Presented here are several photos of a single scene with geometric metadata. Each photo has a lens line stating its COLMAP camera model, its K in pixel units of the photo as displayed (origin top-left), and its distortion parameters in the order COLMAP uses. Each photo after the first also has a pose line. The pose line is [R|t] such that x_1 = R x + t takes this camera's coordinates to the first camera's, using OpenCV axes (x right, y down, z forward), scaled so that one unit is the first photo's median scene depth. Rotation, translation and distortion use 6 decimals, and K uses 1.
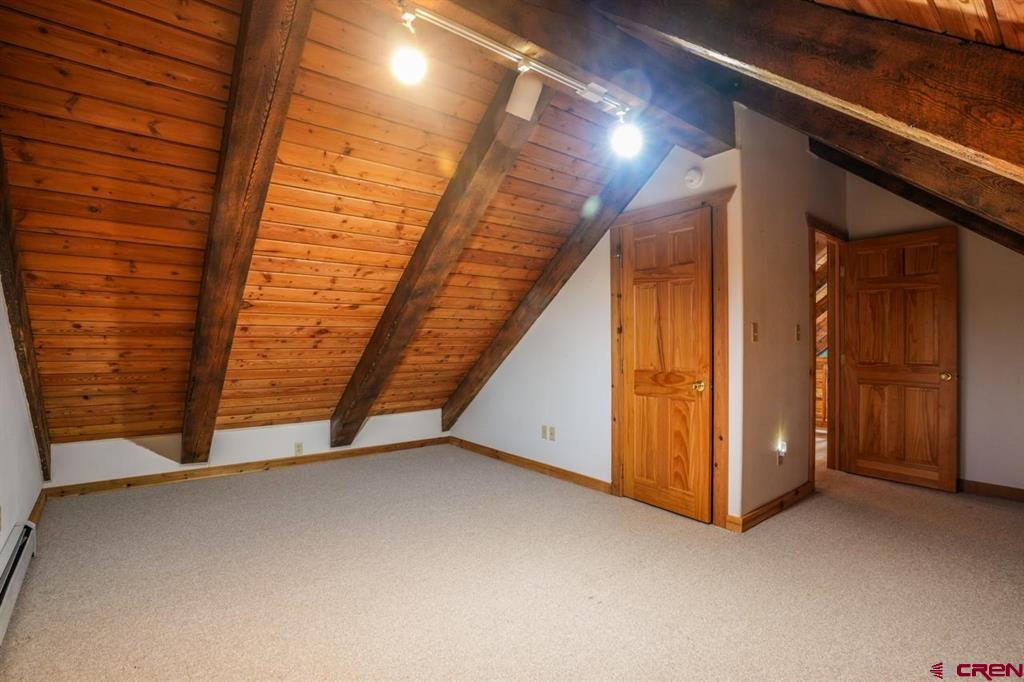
lens RADIAL K [[482.2, 0, 516.3], [0, 482.2, 339.8], [0, 0, 1]] dist [-0.056718, 0.019828]
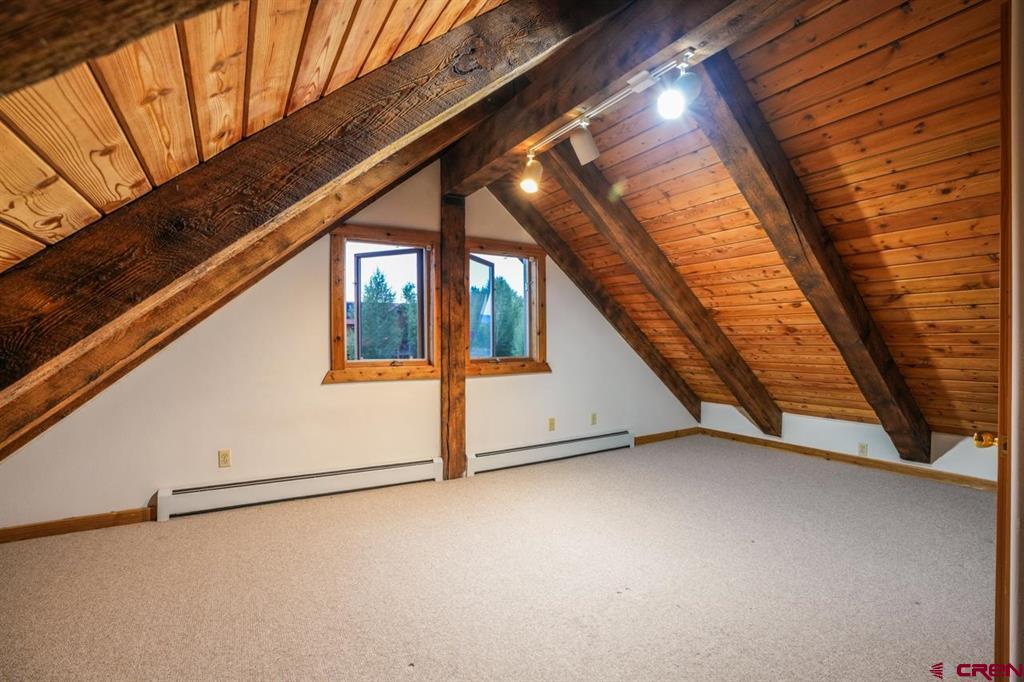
lens RADIAL K [[482.2, 0, 516.1], [0, 482.2, 340.8], [0, 0, 1]] dist [-0.056718, 0.019828]
pose [[-0.134679, 0.003315, -0.990884, 0.693883], [0.007895, 0.999966, 0.002272, 0.001191], [0.990858, -0.007517, -0.134700, 0.519197]]
